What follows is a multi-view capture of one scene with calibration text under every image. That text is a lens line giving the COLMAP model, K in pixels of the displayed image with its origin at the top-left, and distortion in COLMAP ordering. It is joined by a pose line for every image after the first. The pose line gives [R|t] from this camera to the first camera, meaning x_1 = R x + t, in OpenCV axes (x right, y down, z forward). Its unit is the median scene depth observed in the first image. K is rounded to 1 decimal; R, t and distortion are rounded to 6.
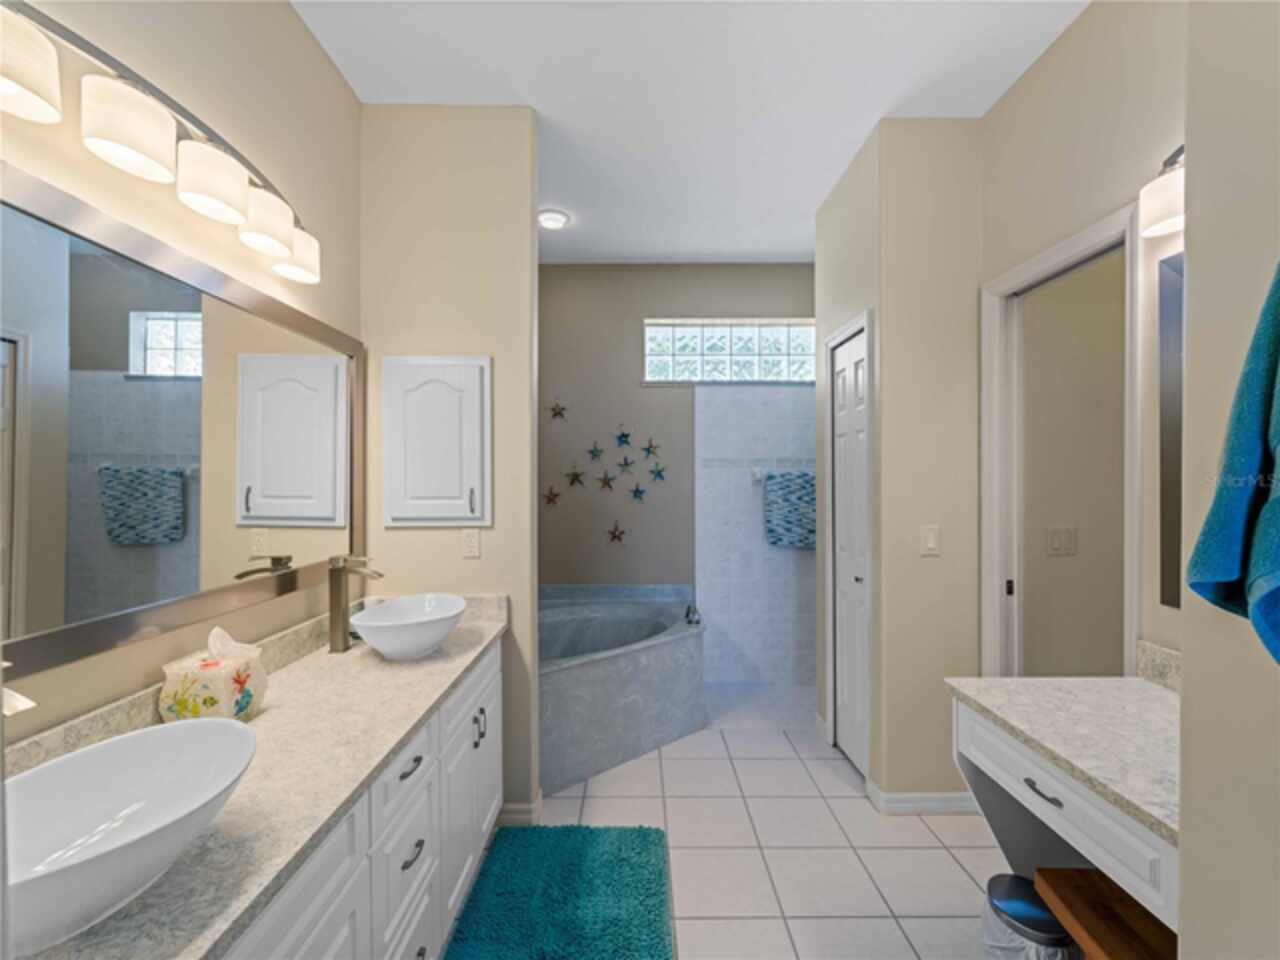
lens RADIAL K [[581.1, 0, 640.3], [0, 581.1, 480.5], [0, 0, 1]] dist [-0.002555, -0.002103]
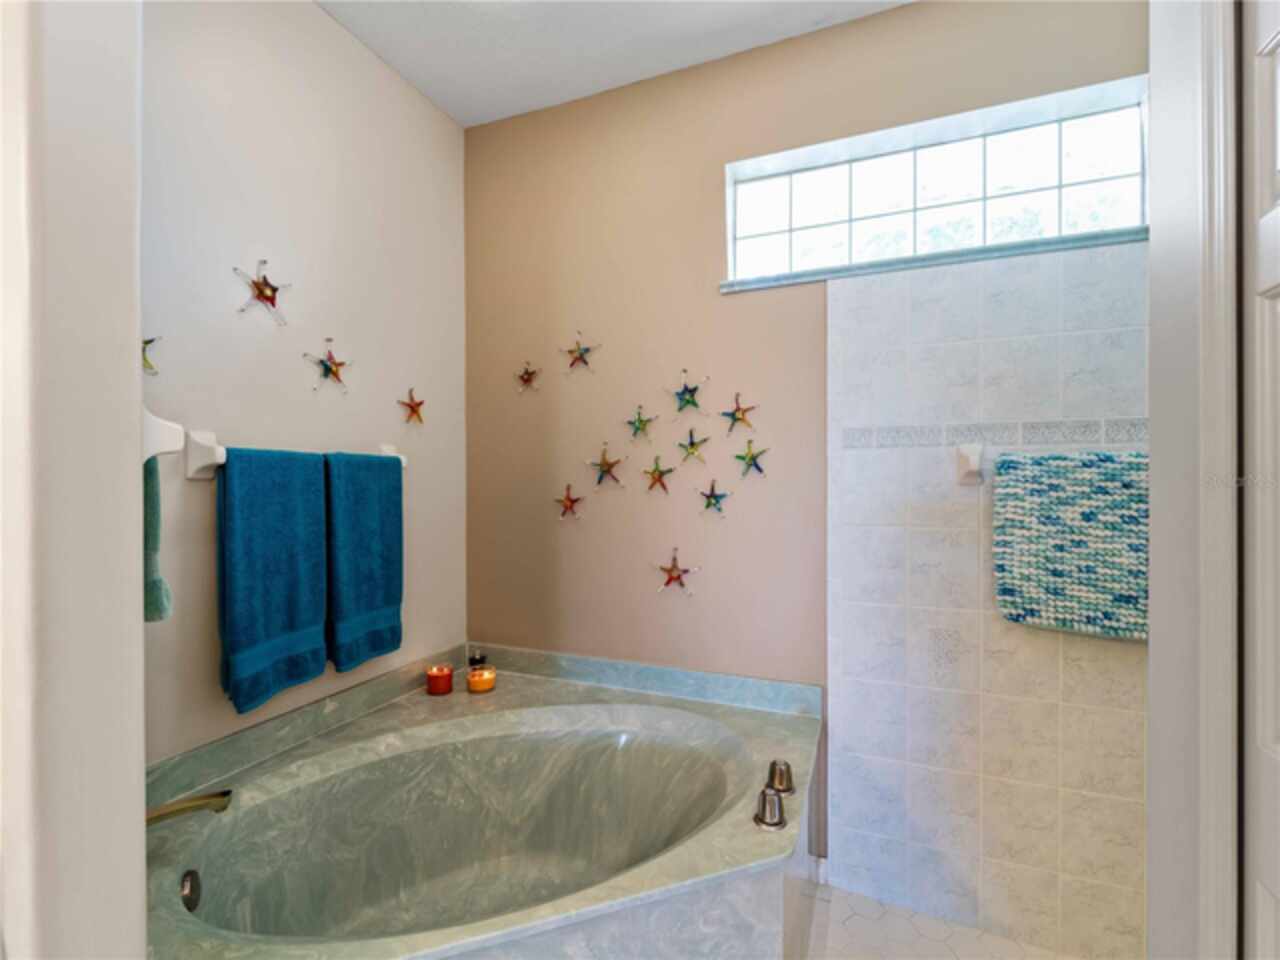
lens RADIAL K [[581.1, 0, 639.2], [0, 581.1, 480.4], [0, 0, 1]] dist [-0.002555, -0.002103]
pose [[0.919033, 0.000565, -0.394180, 0.141534], [0.004568, 0.999917, 0.012085, -0.001379], [0.394153, -0.012907, 0.918954, 0.490620]]
